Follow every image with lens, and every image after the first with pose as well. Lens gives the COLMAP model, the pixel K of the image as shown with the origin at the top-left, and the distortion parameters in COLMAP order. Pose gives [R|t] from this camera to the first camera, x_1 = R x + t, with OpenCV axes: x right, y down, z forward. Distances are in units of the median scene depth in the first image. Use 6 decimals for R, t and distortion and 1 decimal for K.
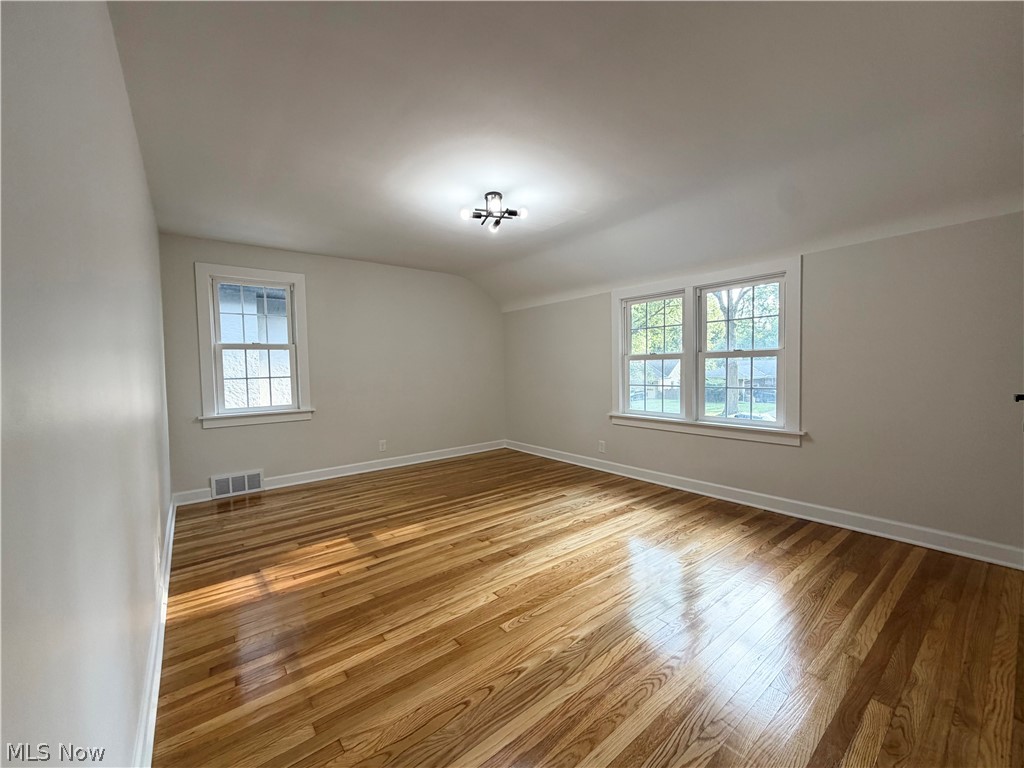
lens RADIAL K [[409.3, 0, 514.1], [0, 409.3, 379.1], [0, 0, 1]] dist [0.010898, 0.000085]
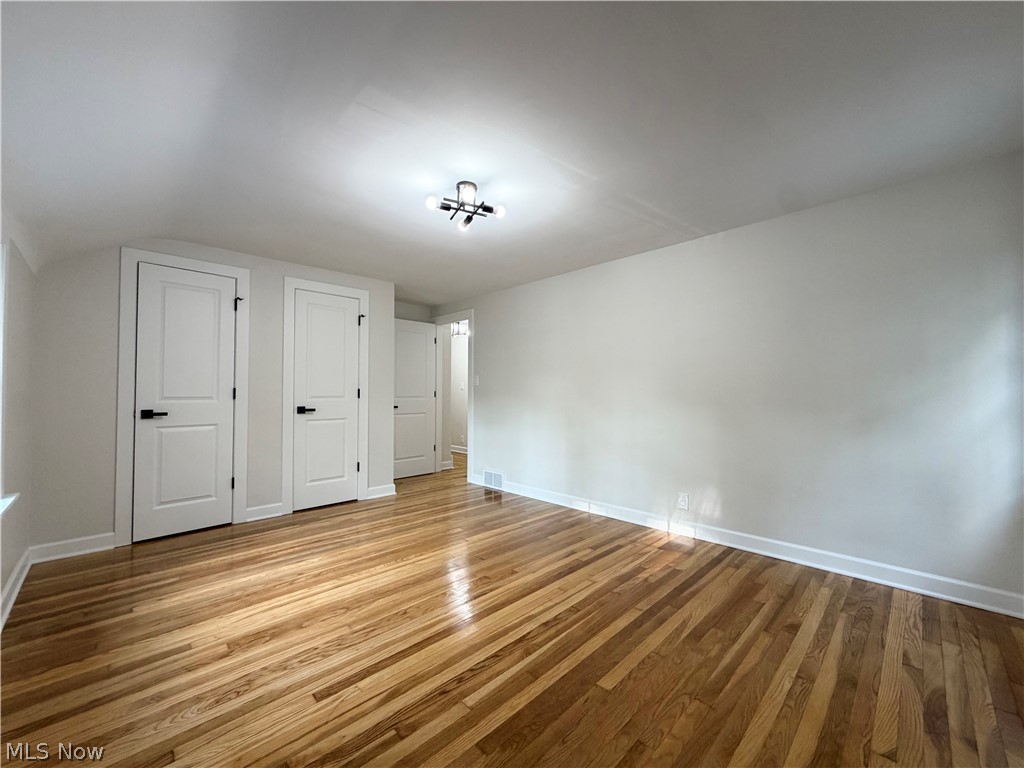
lens RADIAL K [[409.3, 0, 512.6], [0, 409.3, 383.6], [0, 0, 1]] dist [0.010898, 0.000085]
pose [[-0.993796, 0.019589, -0.109479, -0.038432], [0.018426, 0.999763, 0.011624, -0.041669], [0.109680, 0.009534, -0.993921, 1.621948]]
